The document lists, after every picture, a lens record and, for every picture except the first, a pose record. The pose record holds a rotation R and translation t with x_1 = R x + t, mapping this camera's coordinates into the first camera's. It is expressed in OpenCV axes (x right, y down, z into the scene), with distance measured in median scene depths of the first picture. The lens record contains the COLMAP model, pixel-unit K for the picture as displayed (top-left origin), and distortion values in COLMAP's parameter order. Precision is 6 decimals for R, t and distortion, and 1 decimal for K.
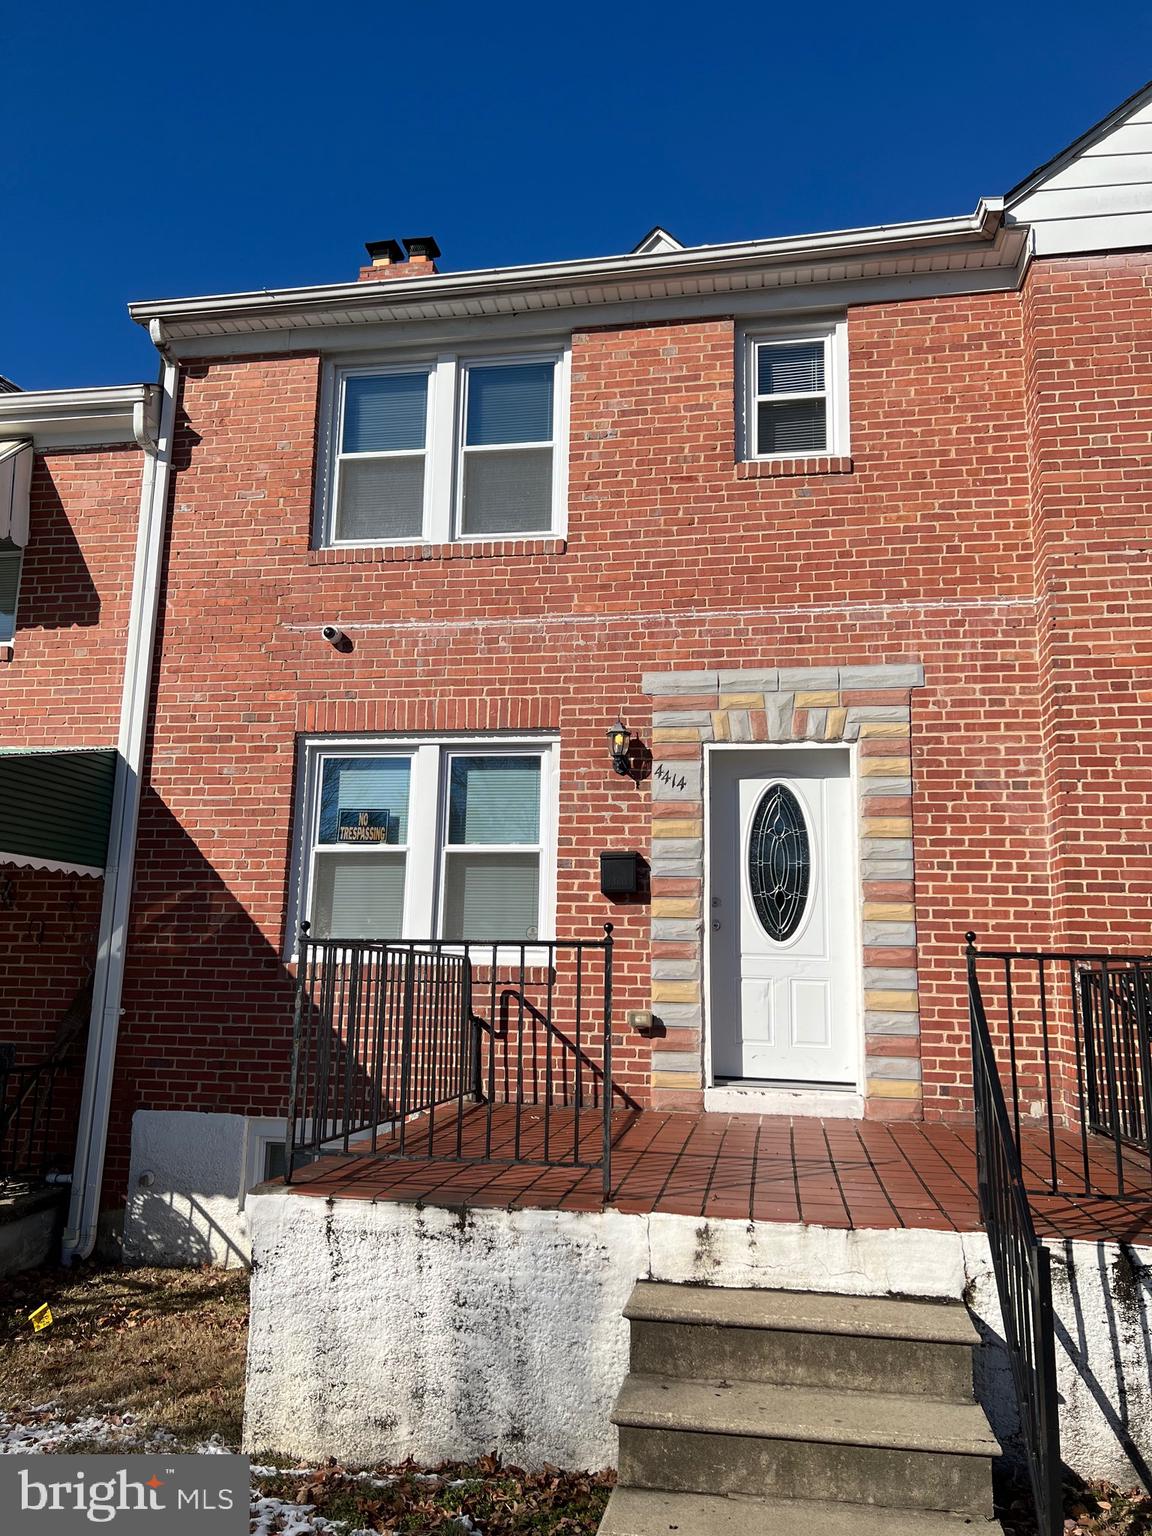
lens RADIAL K [[1151.9, 0, 570.5], [0, 1151.9, 764.4], [0, 0, 1]] dist [0.055492, -0.059294]
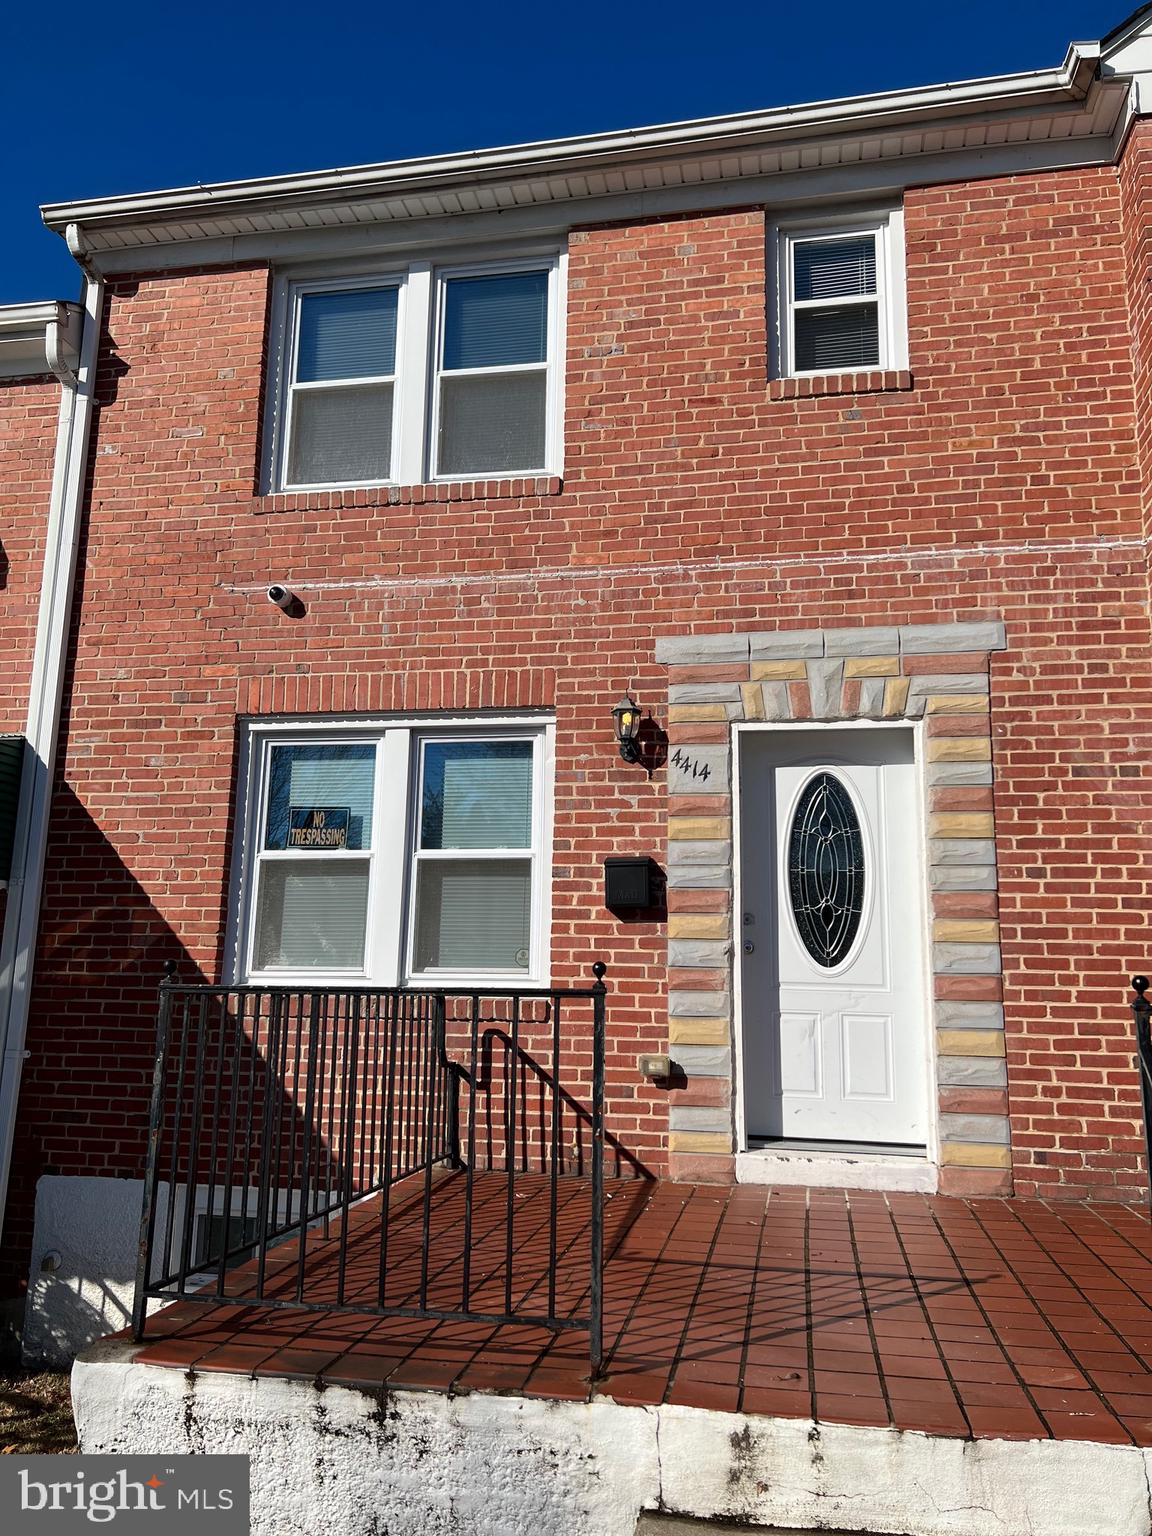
lens RADIAL K [[1151.9, 0, 579.0], [0, 1151.9, 765.3], [0, 0, 1]] dist [0.055492, -0.059294]
pose [[0.999897, -0.006307, -0.012882, 0.018394], [0.006269, 0.999976, -0.002980, 0.013228], [0.012901, 0.002899, 0.999913, 0.186411]]
